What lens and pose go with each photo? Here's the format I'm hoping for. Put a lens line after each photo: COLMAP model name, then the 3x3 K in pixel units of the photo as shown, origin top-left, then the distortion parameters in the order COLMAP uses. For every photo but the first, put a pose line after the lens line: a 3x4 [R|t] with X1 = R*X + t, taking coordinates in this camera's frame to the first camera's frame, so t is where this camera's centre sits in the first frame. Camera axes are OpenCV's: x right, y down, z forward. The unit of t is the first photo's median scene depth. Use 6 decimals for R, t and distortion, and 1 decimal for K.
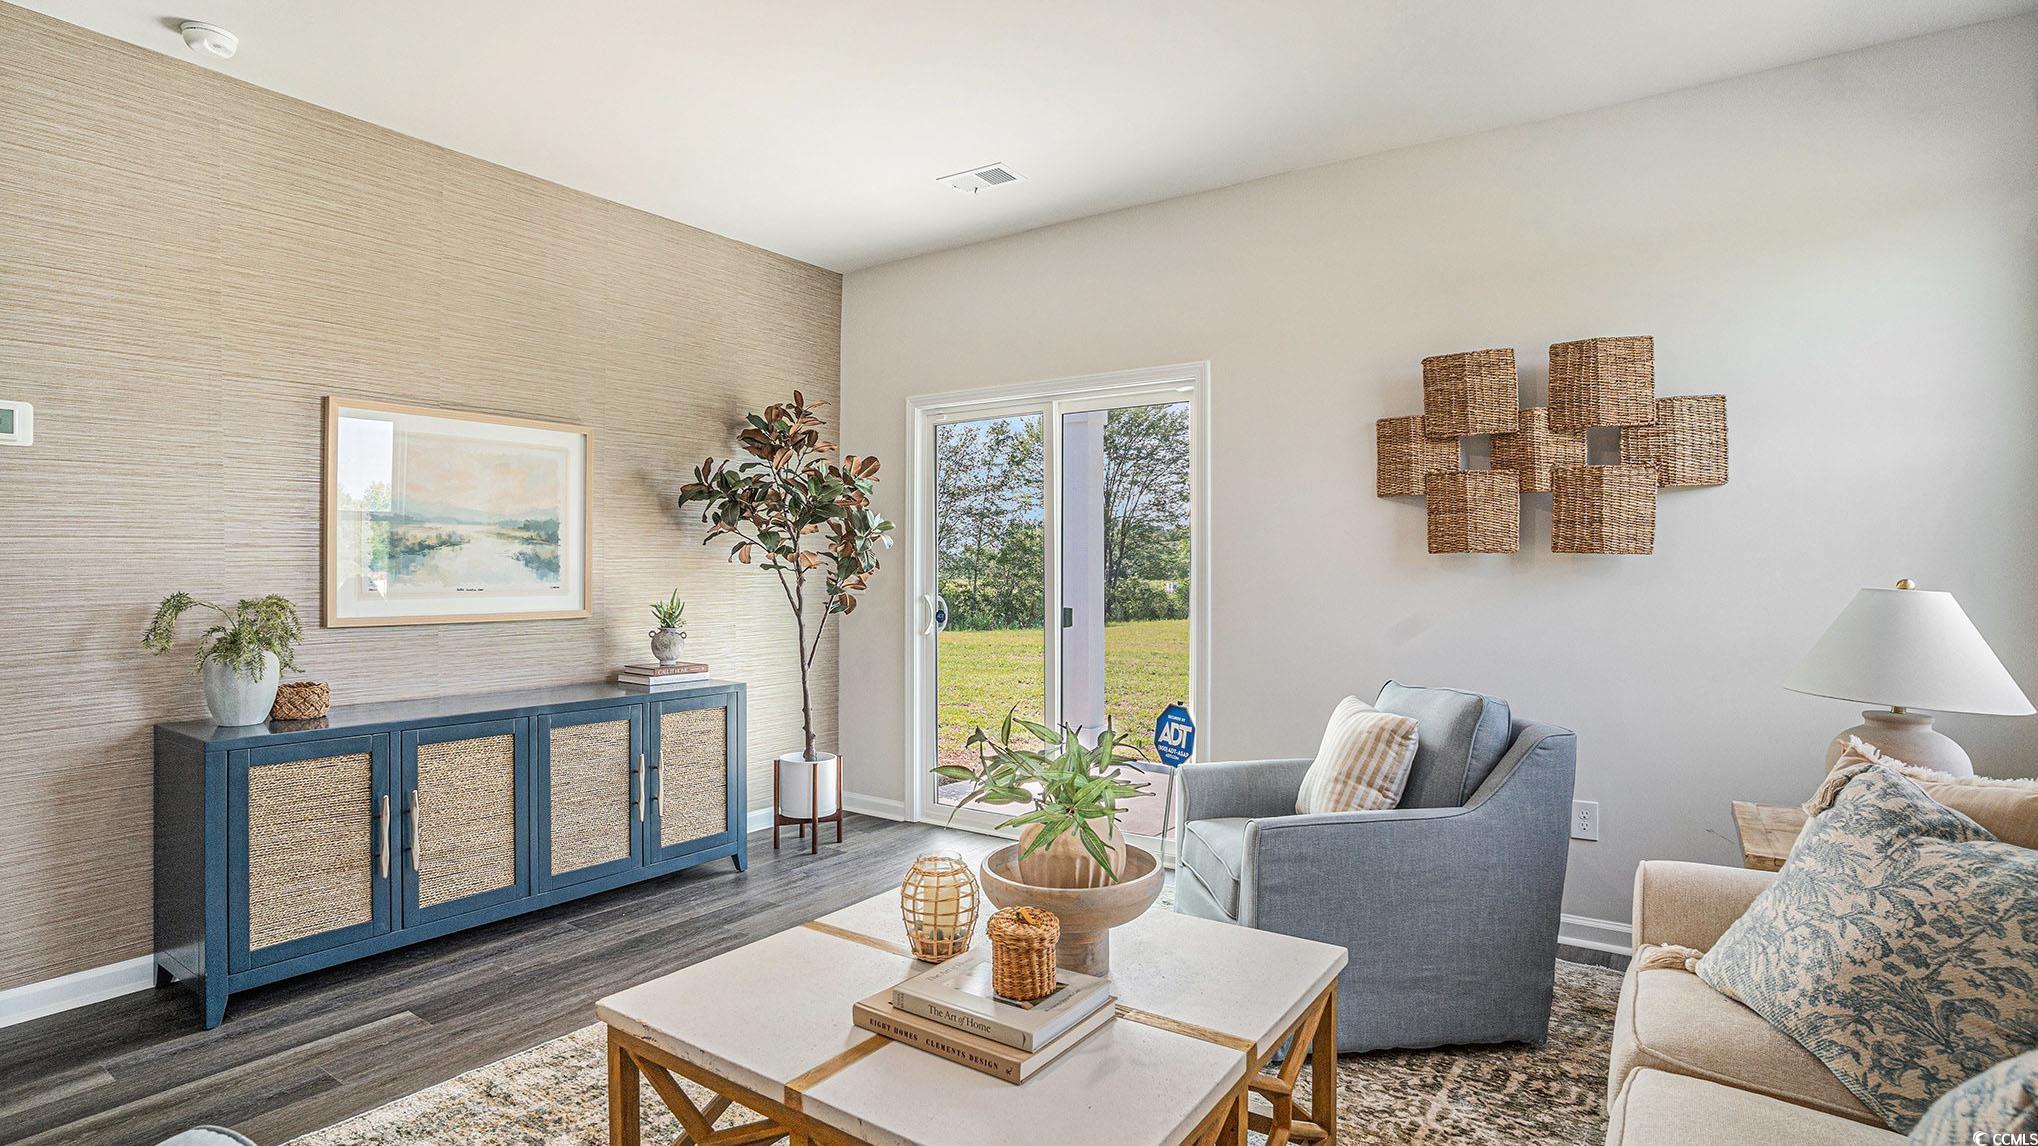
lens RADIAL K [[1024.4, 0, 1019.7], [0, 1024.4, 567.1], [0, 0, 1]] dist [-0.032517, 0.009279]
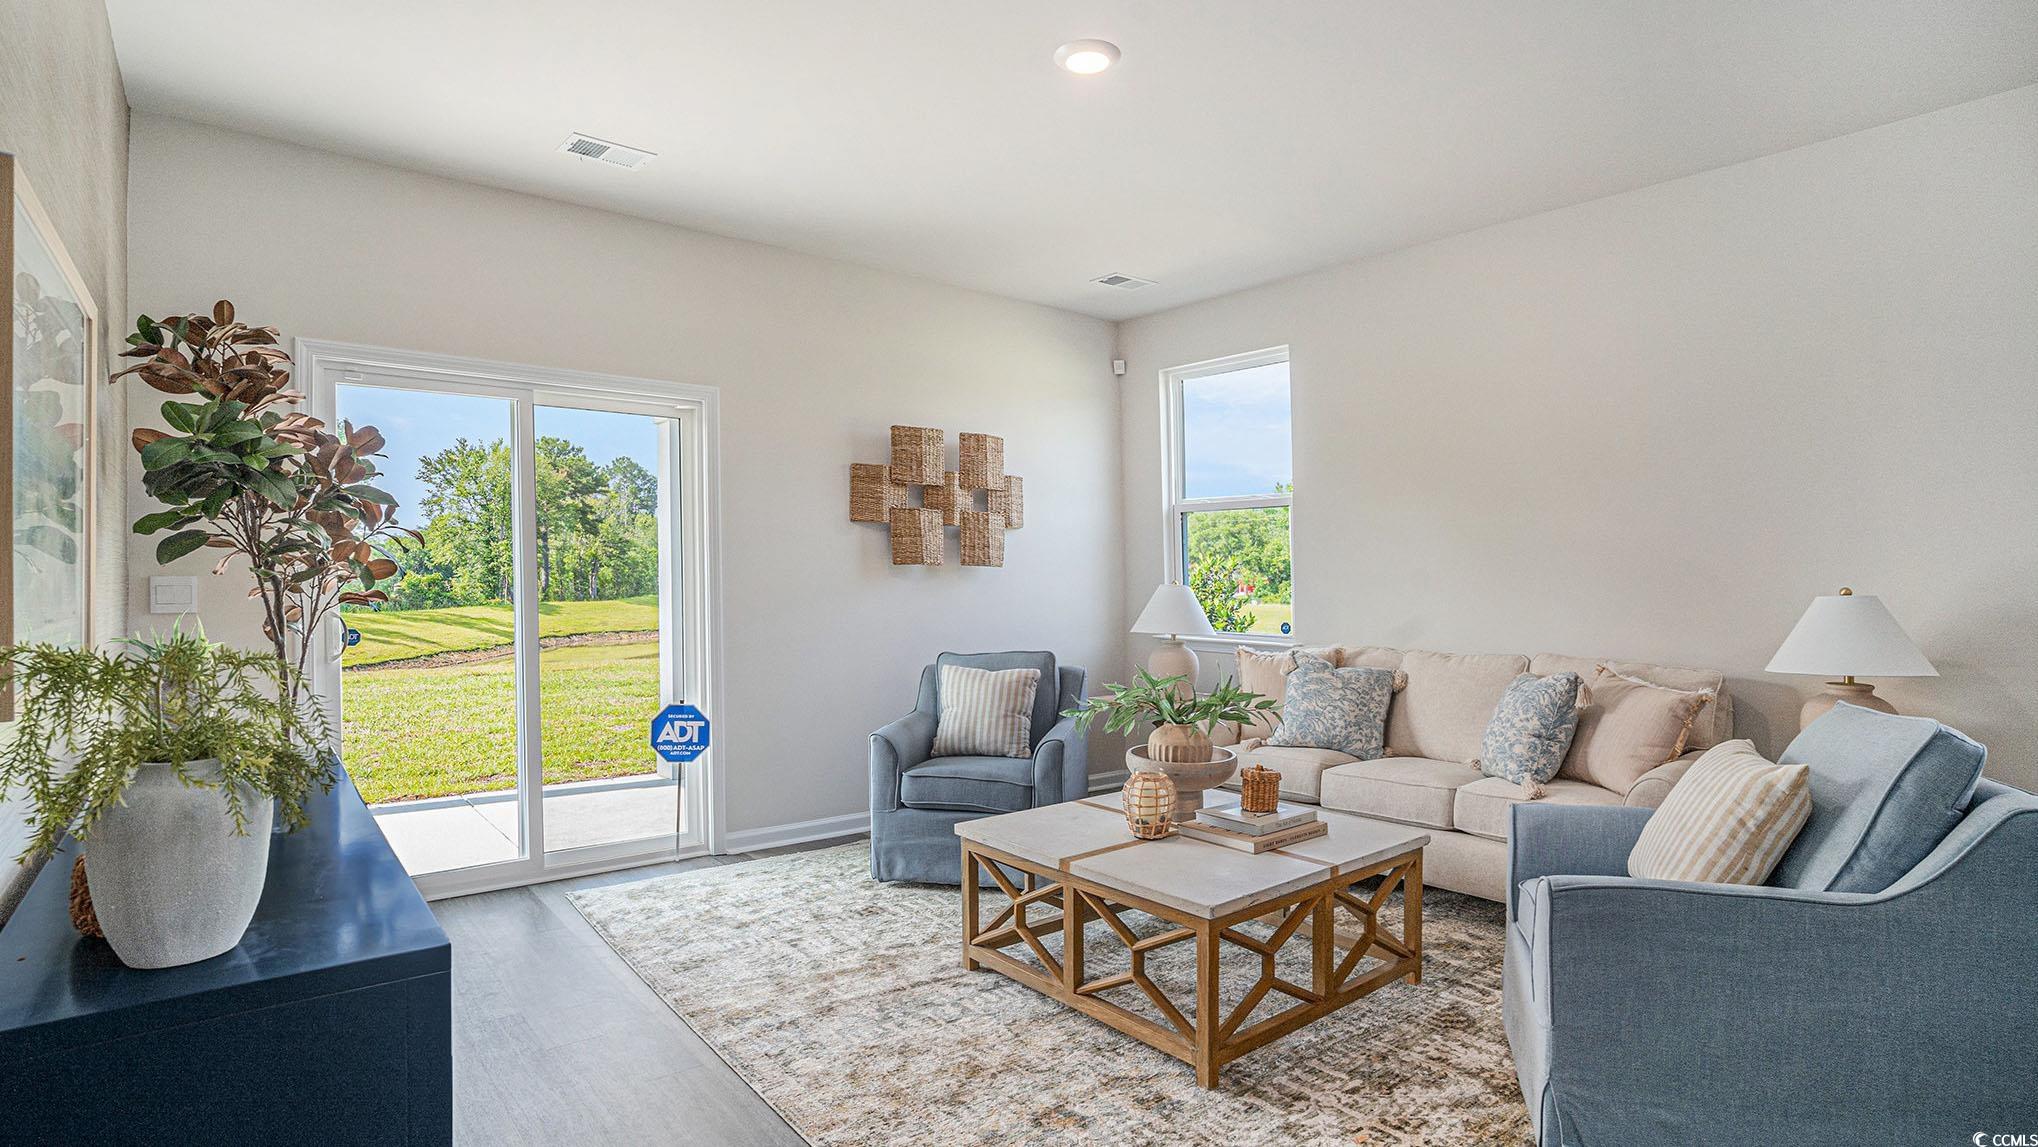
lens RADIAL K [[1024.4, 0, 1023.4], [0, 1024.4, 577.9], [0, 0, 1]] dist [-0.032517, 0.009279]
pose [[0.300450, 0.001211, 0.953797, -0.889151], [-0.000082, 0.999999, -0.001244, 0.006443], [-0.953798, 0.000296, 0.300450, 0.407503]]
